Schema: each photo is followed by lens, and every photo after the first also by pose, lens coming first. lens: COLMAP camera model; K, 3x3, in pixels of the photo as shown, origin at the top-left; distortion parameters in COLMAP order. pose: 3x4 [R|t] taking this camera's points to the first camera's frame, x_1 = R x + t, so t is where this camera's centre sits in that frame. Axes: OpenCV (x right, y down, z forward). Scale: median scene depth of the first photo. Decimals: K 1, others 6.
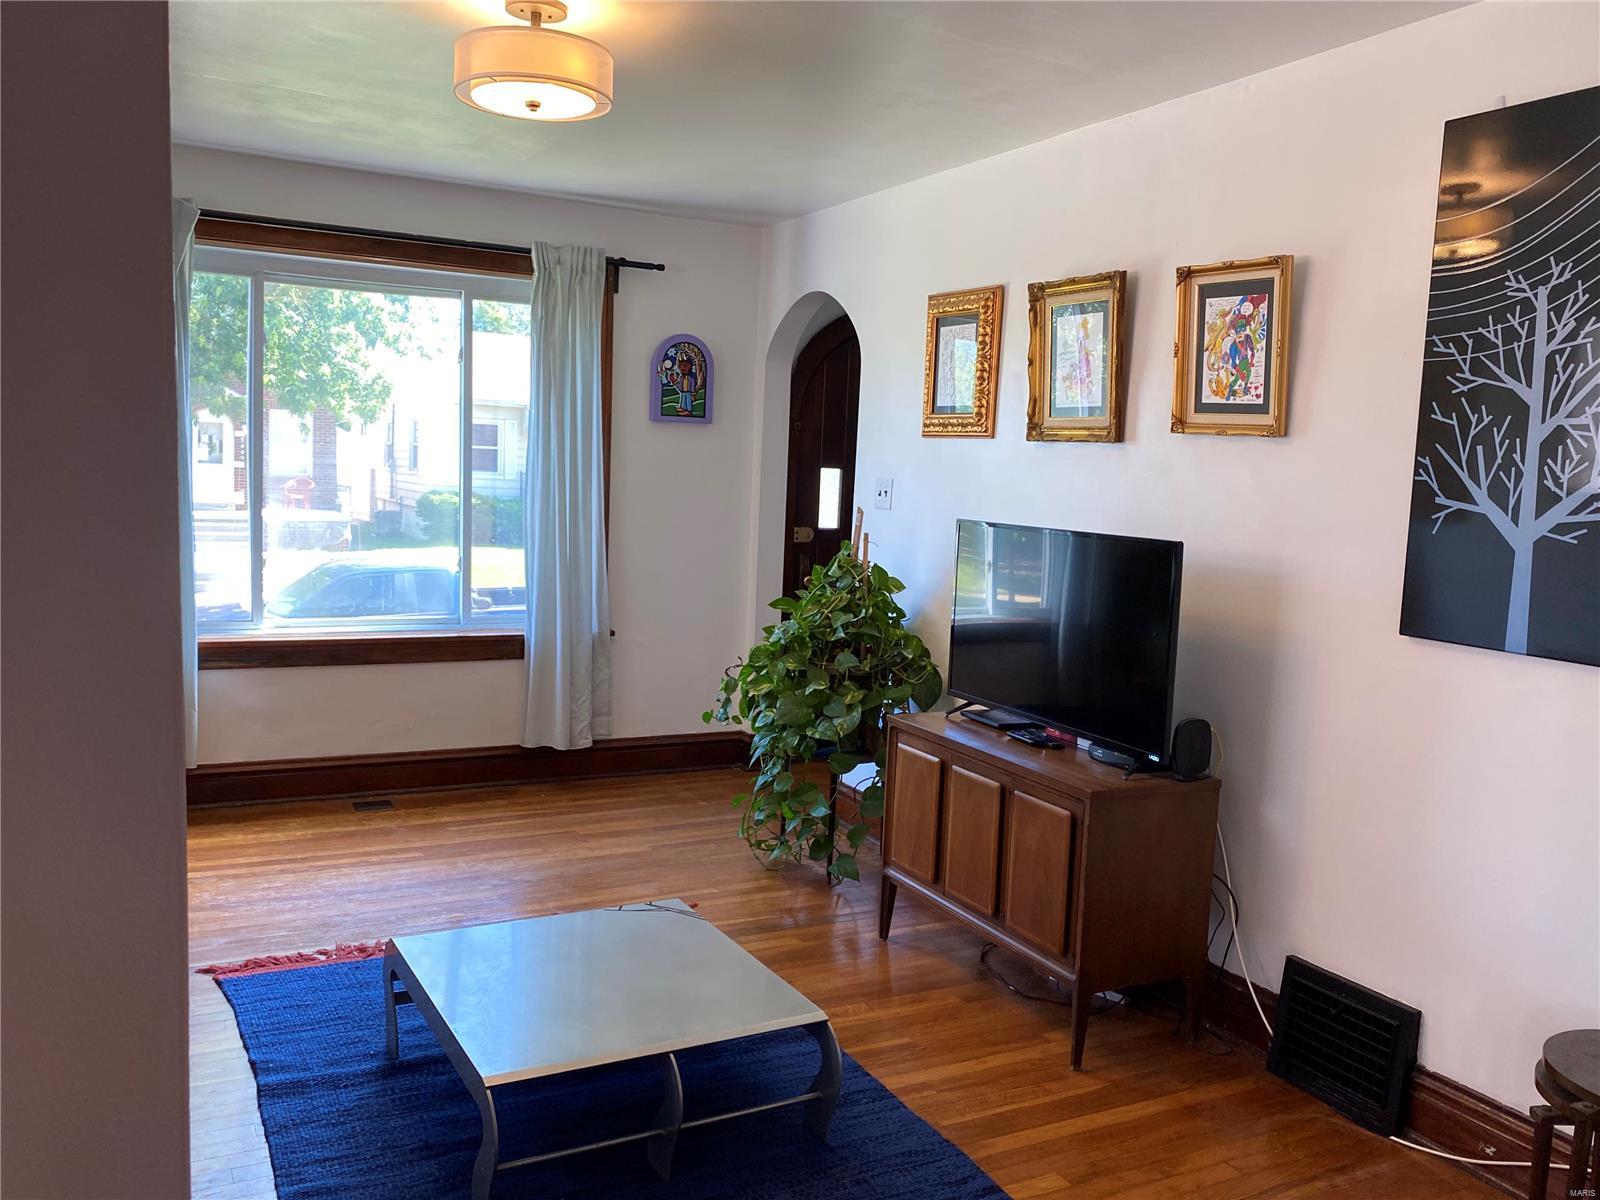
lens RADIAL K [[1279.5, 0, 805.2], [0, 1279.5, 628.4], [0, 0, 1]] dist [0.064354, -0.186513]
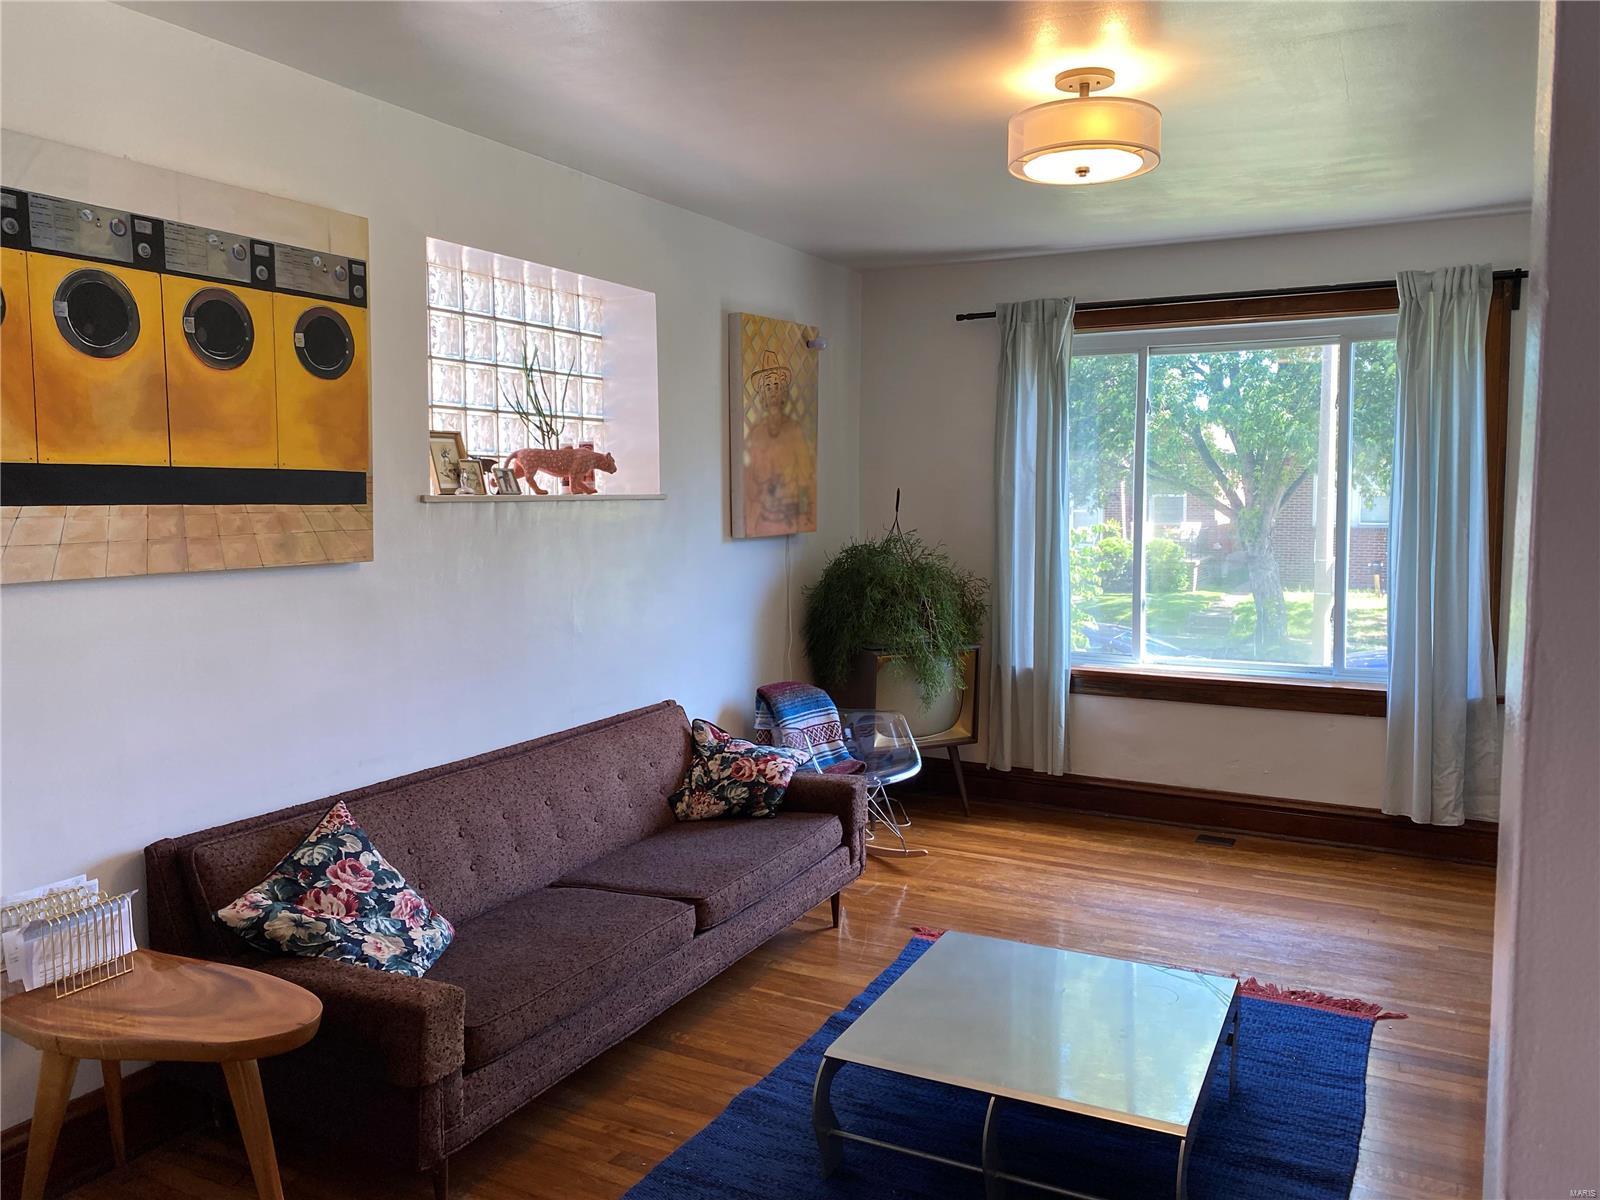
lens RADIAL K [[1210.6, 0, 800.0], [0, 1210.6, 600.0], [0, 0, 1]] dist [-0.001064, 0.003392]
pose [[0.552778, 0.027369, -0.832879, 0.284164], [-0.079339, 0.996649, -0.019906, -0.009981], [0.829543, 0.077084, 0.553097, 0.162518]]
